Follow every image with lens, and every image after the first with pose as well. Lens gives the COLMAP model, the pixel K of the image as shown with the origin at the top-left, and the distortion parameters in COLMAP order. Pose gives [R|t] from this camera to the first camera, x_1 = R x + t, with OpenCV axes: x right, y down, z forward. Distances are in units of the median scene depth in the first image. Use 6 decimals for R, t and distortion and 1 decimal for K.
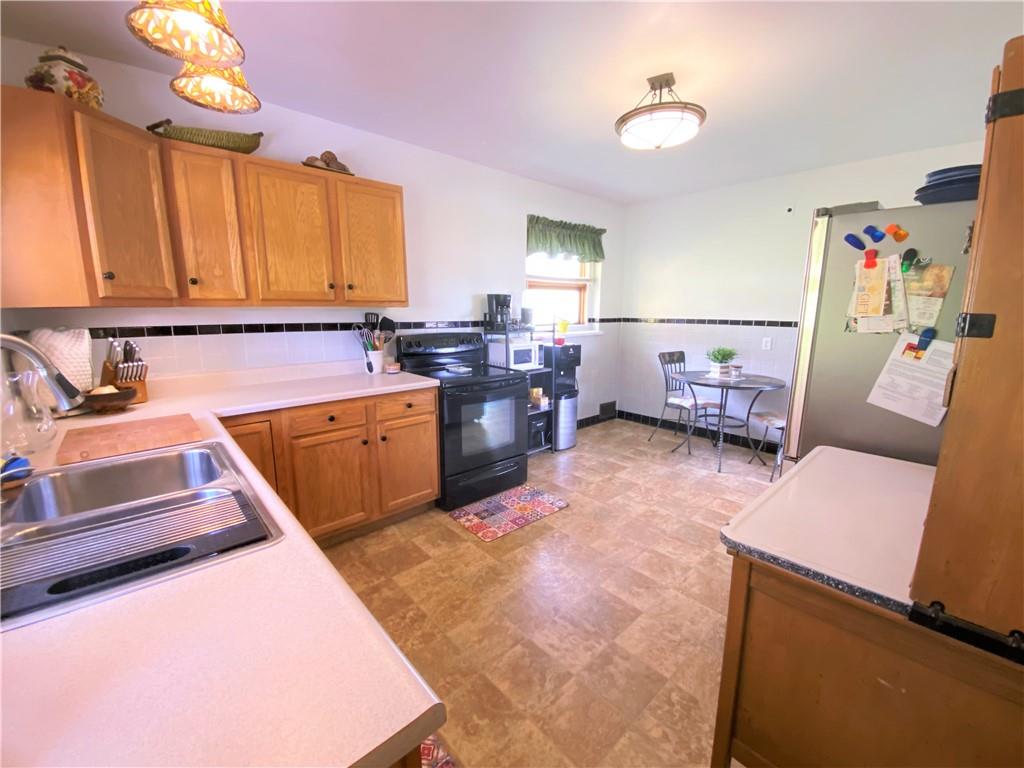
lens RADIAL K [[412.9, 0, 512.0], [0, 412.9, 384.0], [0, 0, 1]] dist [0.136165, 0.000005]
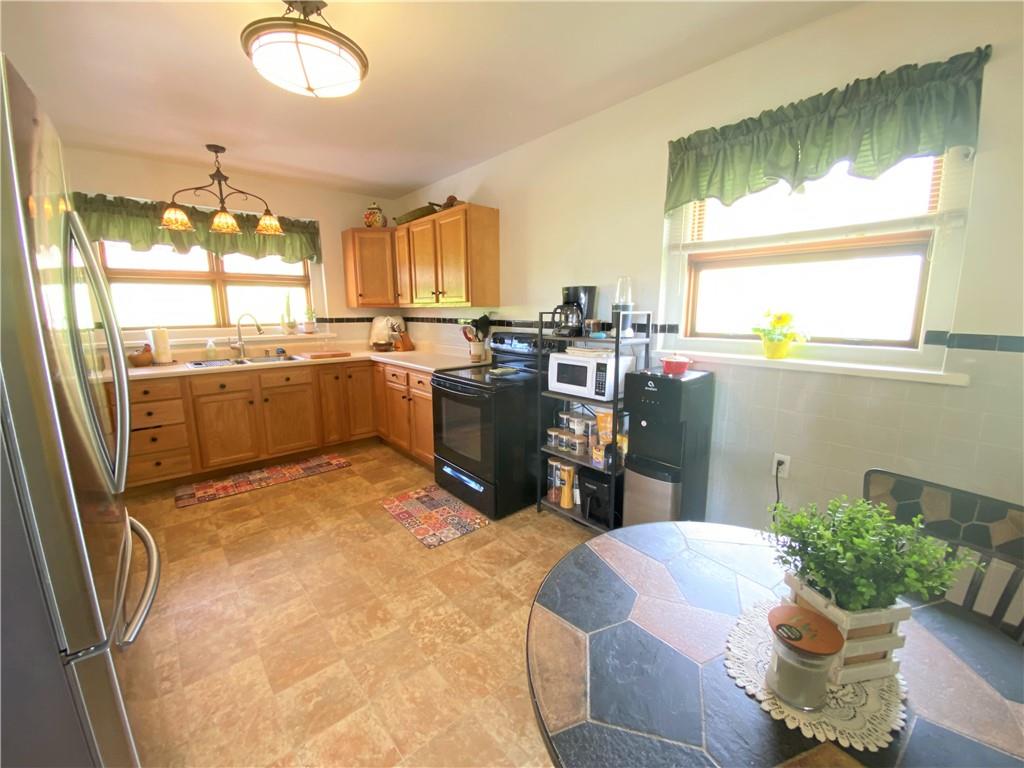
lens RADIAL K [[408.2, 0, 512.0], [0, 408.2, 384.0], [0, 0, 1]] dist [0.018532, -0.000056]
pose [[-0.019113, 0.175225, -0.984343, 0.832555], [-0.176411, 0.968485, 0.175827, -0.181255], [0.984131, 0.177009, 0.012401, 1.056825]]
